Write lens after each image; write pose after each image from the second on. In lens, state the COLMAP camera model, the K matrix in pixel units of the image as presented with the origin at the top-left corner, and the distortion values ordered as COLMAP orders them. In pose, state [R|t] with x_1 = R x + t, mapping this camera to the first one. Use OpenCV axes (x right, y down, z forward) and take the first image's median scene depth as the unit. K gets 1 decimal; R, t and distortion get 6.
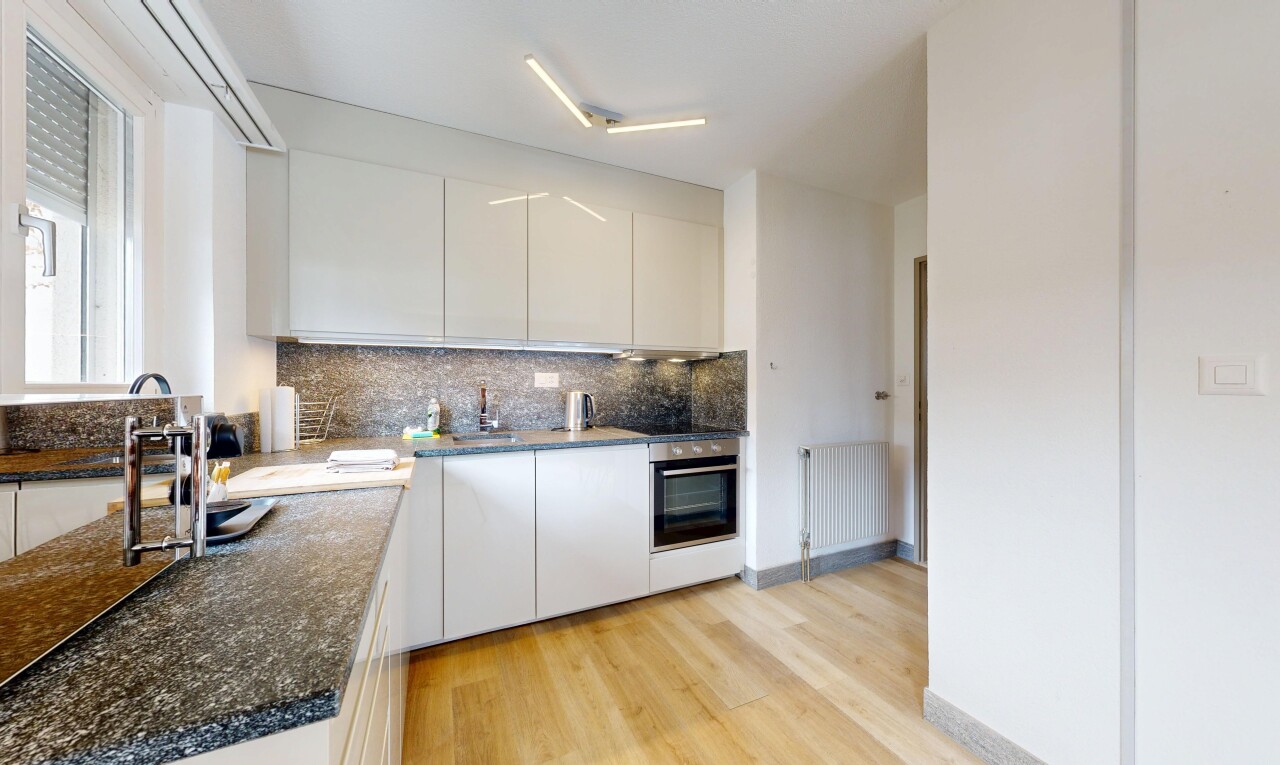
lens RADIAL K [[425.6, 0, 640.0], [0, 425.6, 382.5], [0, 0, 1]] dist [0.000082, 0.000143]
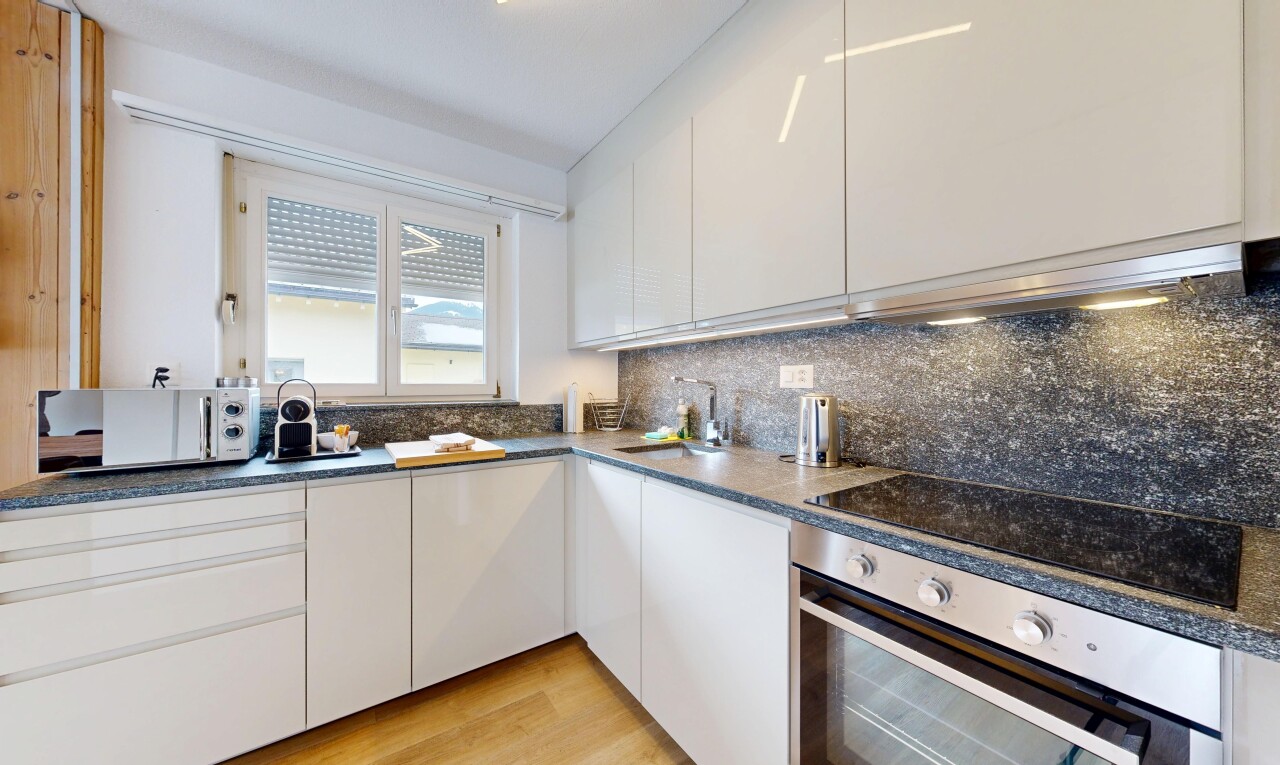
lens RADIAL K [[425.6, 0, 640.0], [0, 425.6, 382.5], [0, 0, 1]] dist [0.000082, 0.000143]
pose [[0.170438, -0.005391, -0.985354, 0.365556], [0.003820, 0.999981, -0.004810, 0.005320], [0.985361, -0.002944, 0.170455, 0.670152]]
